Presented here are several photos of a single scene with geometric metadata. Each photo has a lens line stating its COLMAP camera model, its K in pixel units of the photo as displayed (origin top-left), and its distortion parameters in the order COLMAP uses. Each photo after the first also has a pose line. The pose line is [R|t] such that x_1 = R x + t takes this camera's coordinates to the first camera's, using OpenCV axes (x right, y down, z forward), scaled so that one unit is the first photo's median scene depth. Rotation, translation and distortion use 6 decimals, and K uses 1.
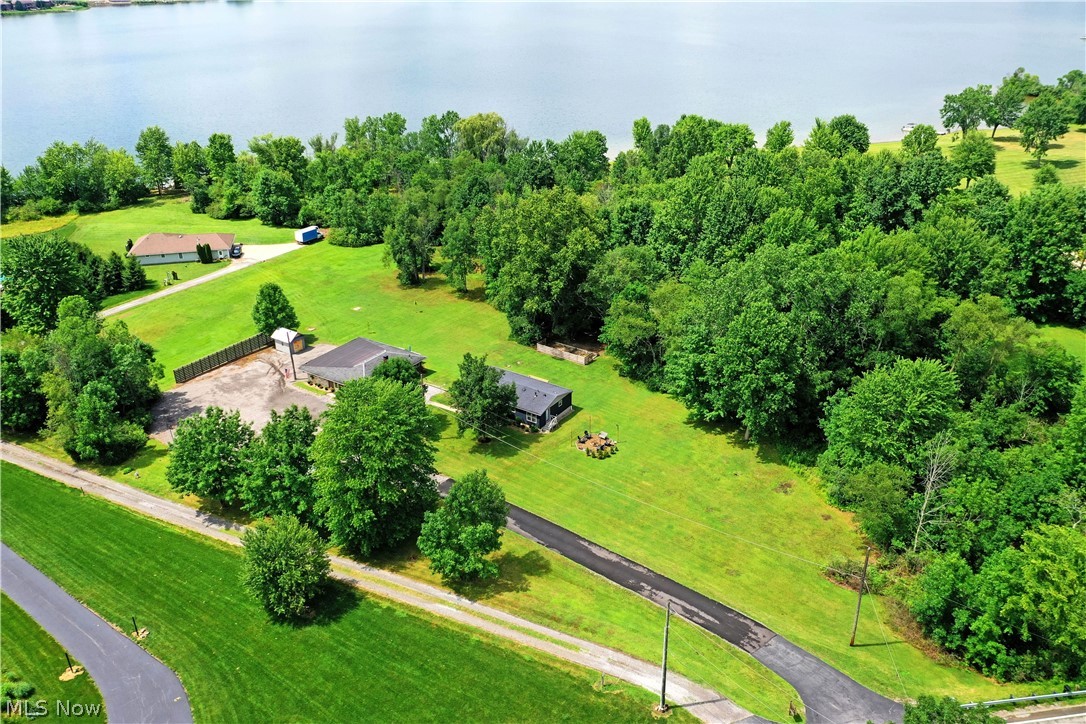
lens RADIAL K [[869.9, 0, 543.0], [0, 869.9, 362.0], [0, 0, 1]] dist [0.013102, 0.009576]
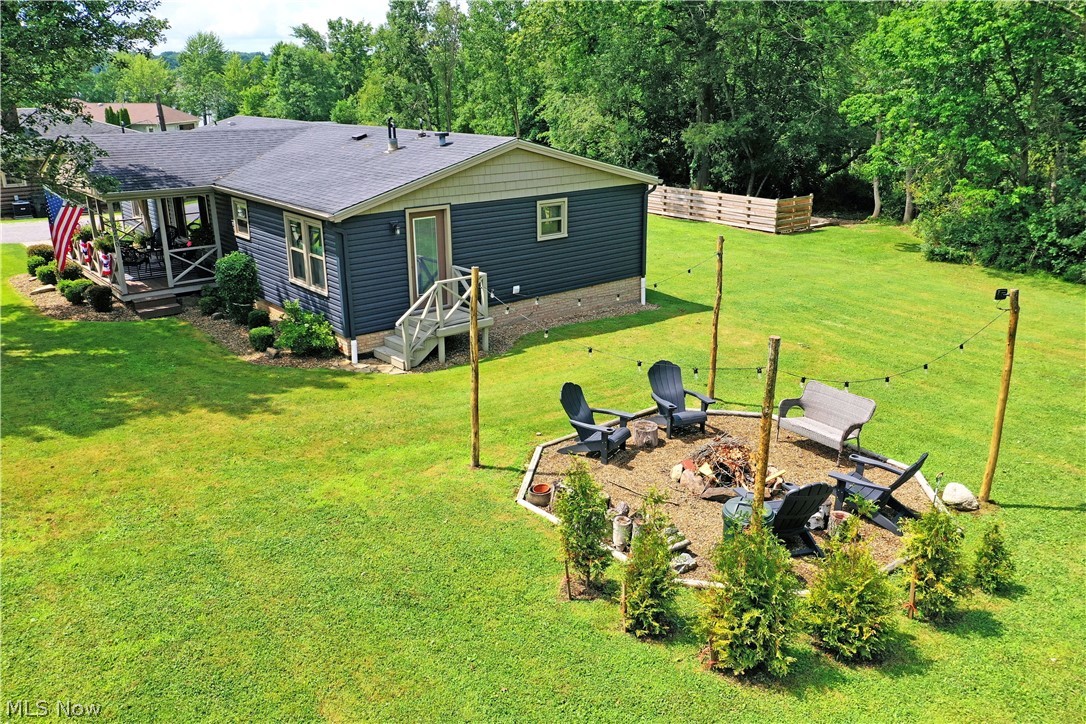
lens RADIAL K [[848.8, 0, 545.2], [0, 848.8, 405.1], [0, 0, 1]] dist [0.010265, -0.003099]
pose [[0.960607, 0.104852, -0.257370, 0.050876], [-0.126719, 0.989476, -0.069855, 0.075841], [0.247337, 0.099717, 0.963785, 0.723735]]
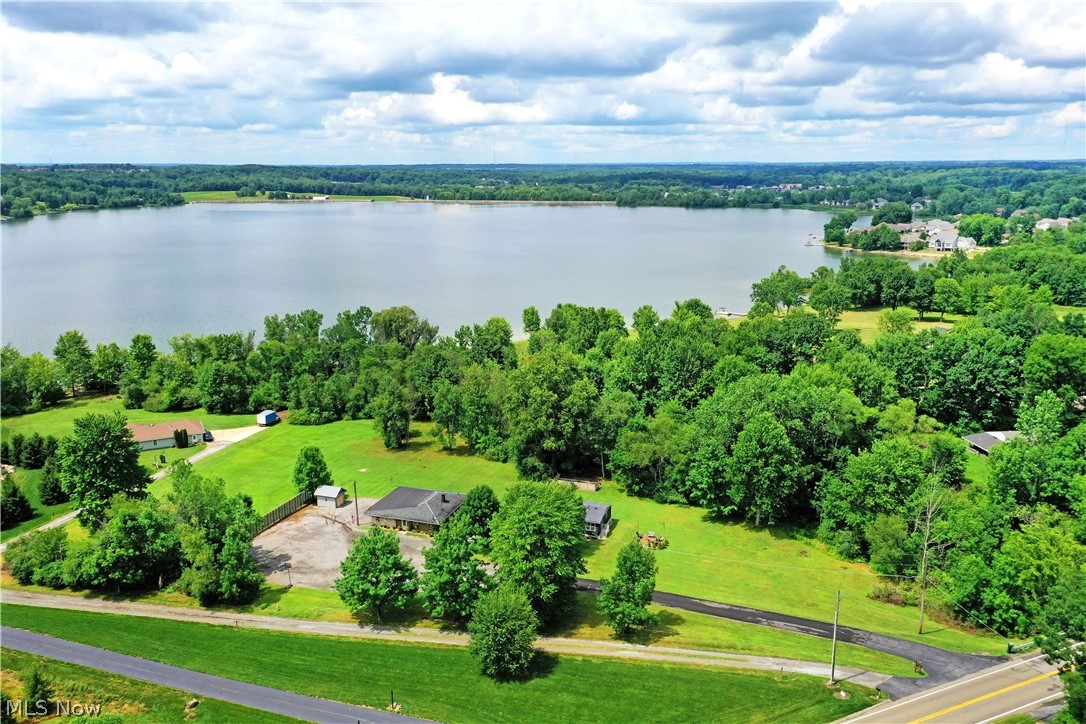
lens RADIAL K [[869.9, 0, 543.0], [0, 869.9, 362.0], [0, 0, 1]] dist [0.013102, 0.009576]
pose [[0.963366, -0.050420, 0.263409, -0.315785], [0.109826, 0.970207, -0.215957, 0.078432], [-0.244673, 0.236975, 0.940201, -0.144167]]
